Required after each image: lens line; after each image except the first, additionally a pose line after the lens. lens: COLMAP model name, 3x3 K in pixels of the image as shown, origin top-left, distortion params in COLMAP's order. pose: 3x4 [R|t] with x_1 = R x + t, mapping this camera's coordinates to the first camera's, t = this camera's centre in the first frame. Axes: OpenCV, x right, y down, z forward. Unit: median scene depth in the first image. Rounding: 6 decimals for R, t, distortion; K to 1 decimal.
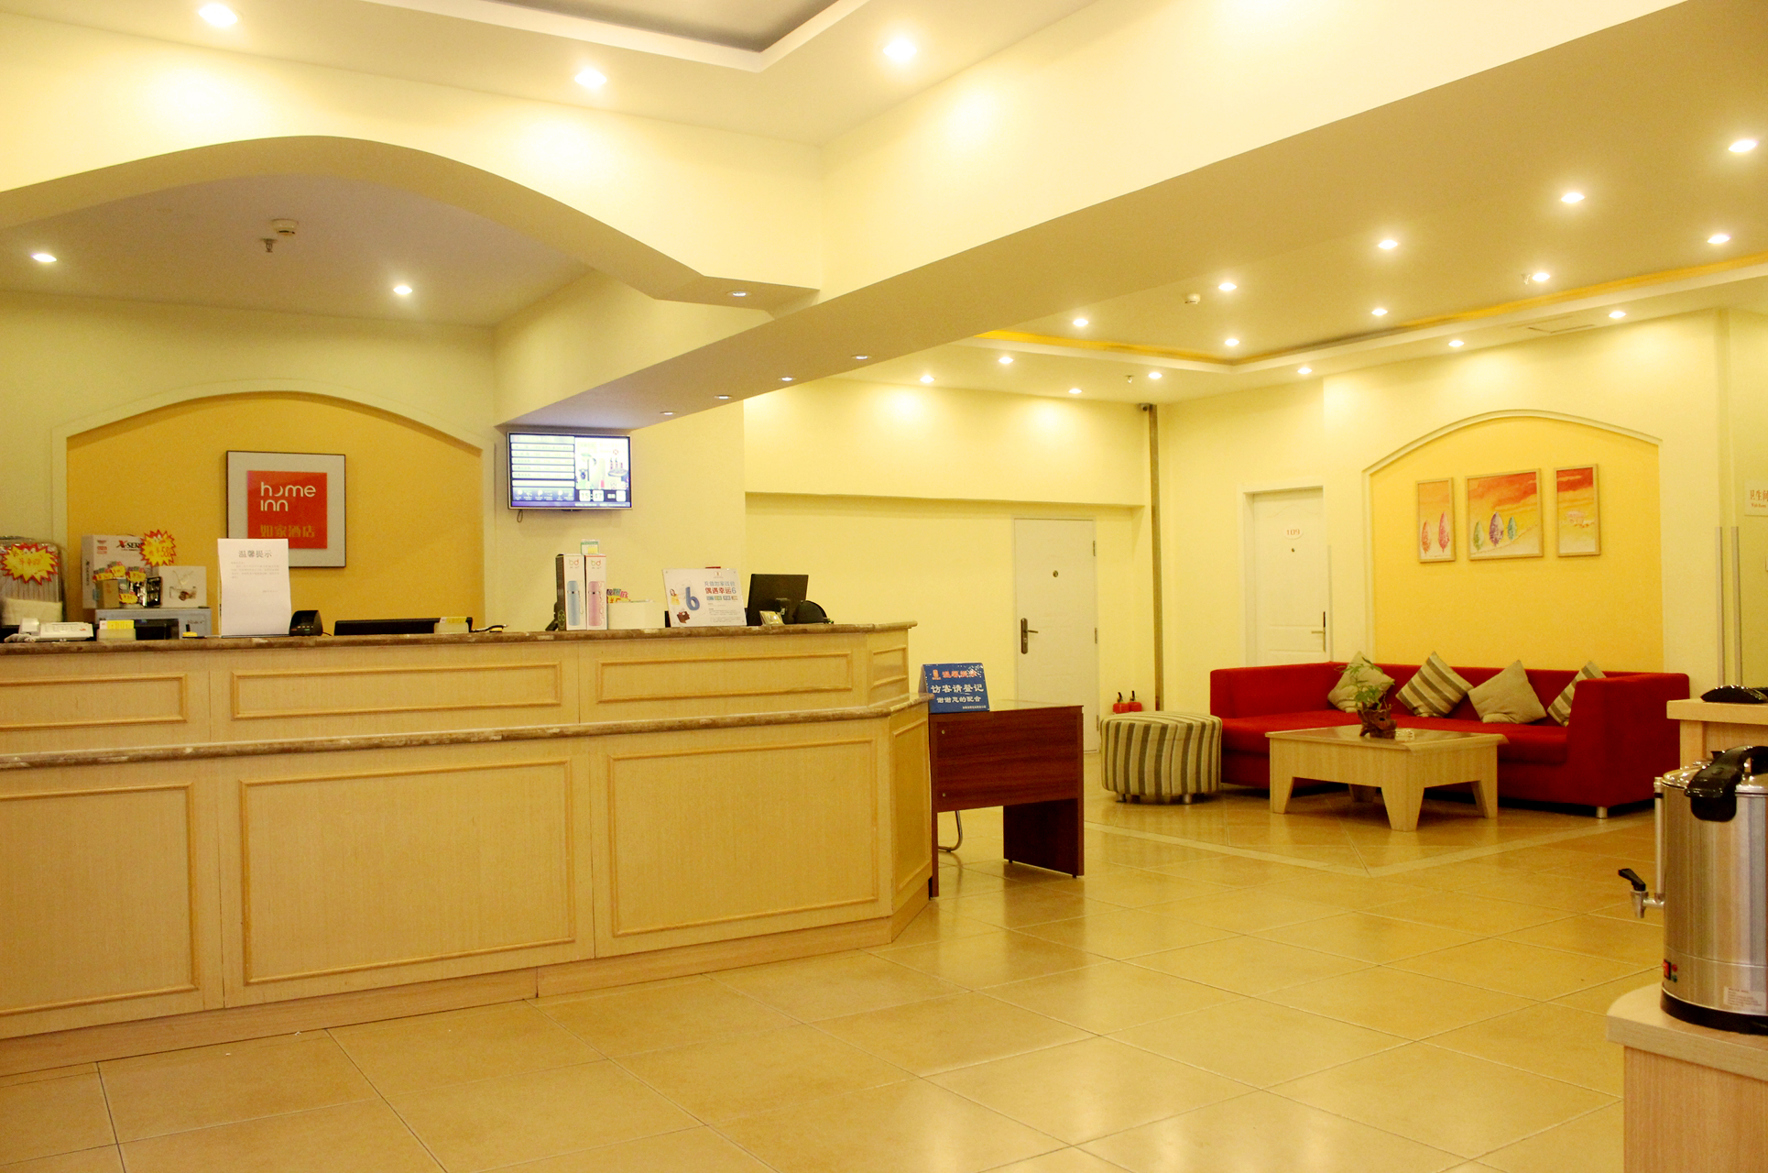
lens RADIAL K [[1468.2, 0, 895.1], [0, 1468.2, 617.4], [0, 0, 1]] dist [-0.171086, 0.152221]
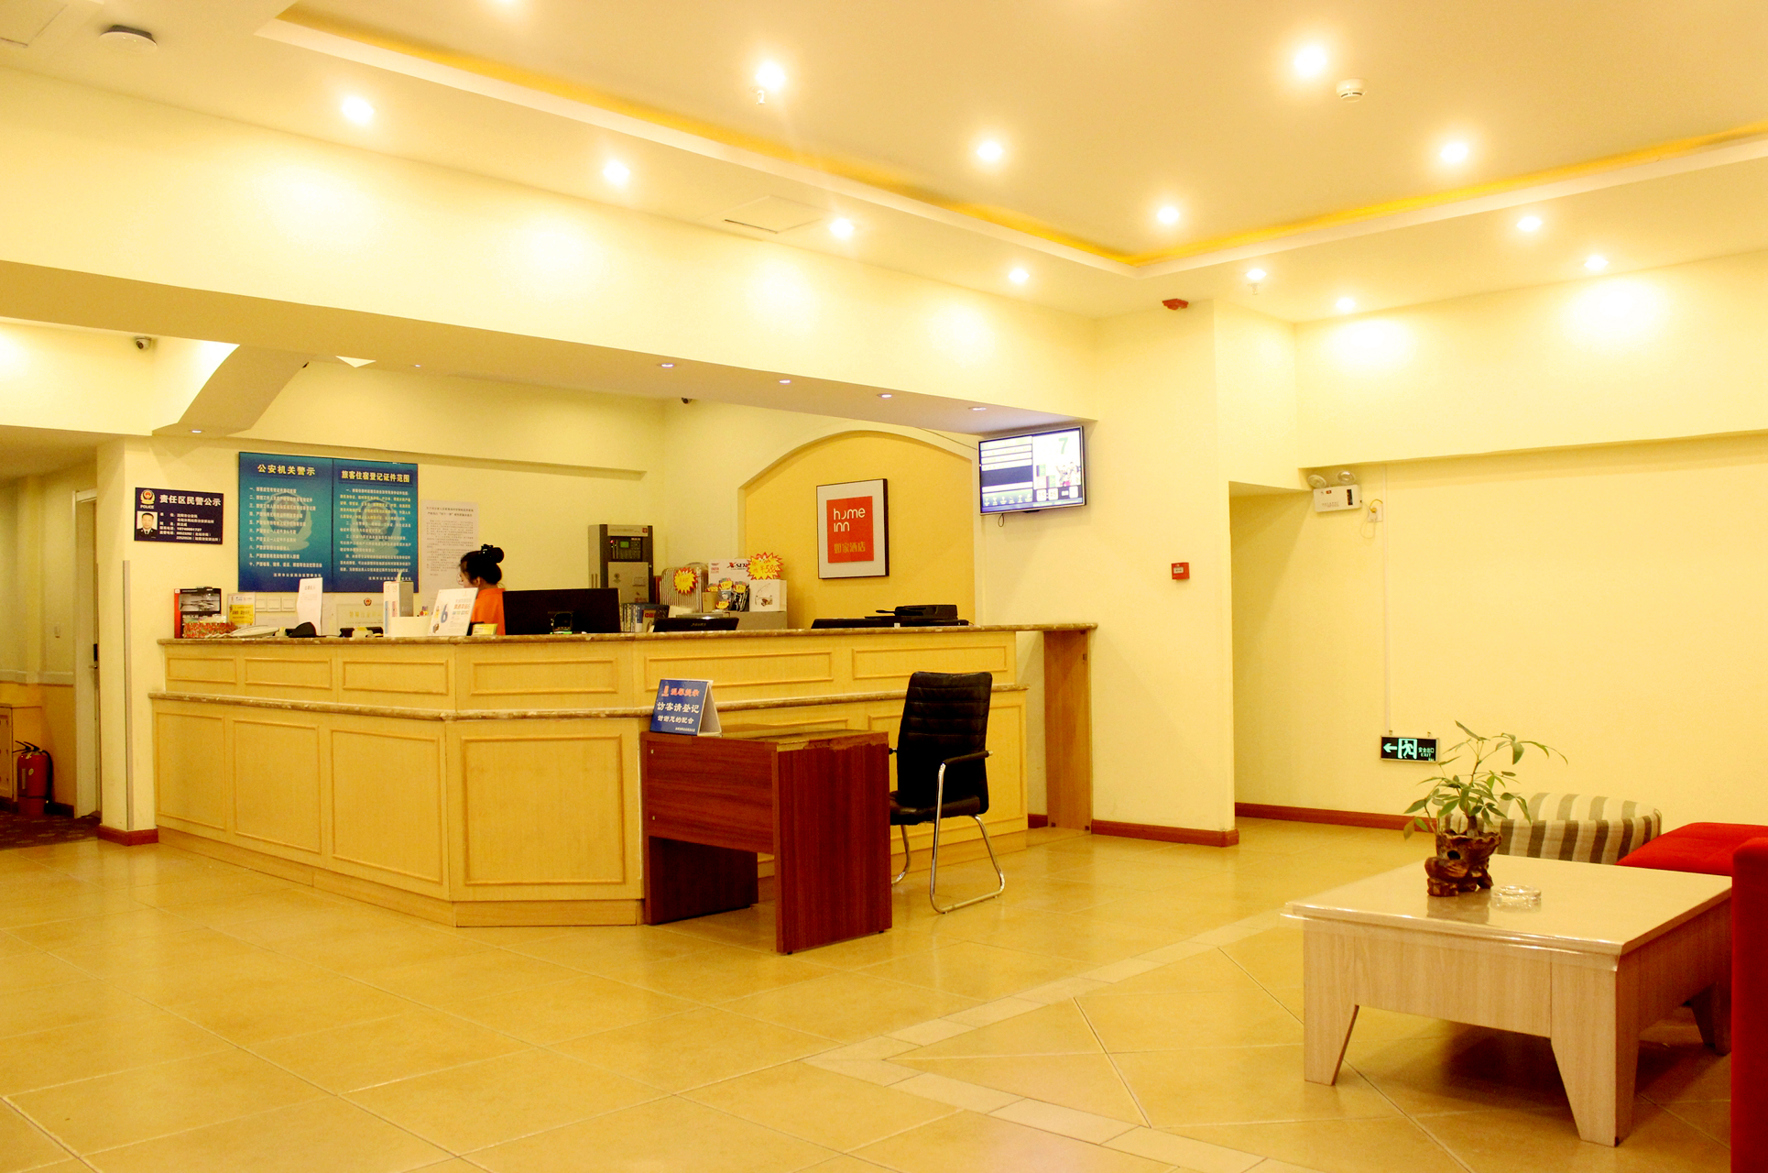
lens RADIAL K [[1468.2, 0, 895.1], [0, 1468.2, 617.4], [0, 0, 1]] dist [-0.171086, 0.152221]
pose [[0.245743, 0.009044, -0.969293, 0.790583], [0.004651, 0.999934, 0.010509, -0.014261], [0.969324, -0.007091, 0.245685, 0.738396]]
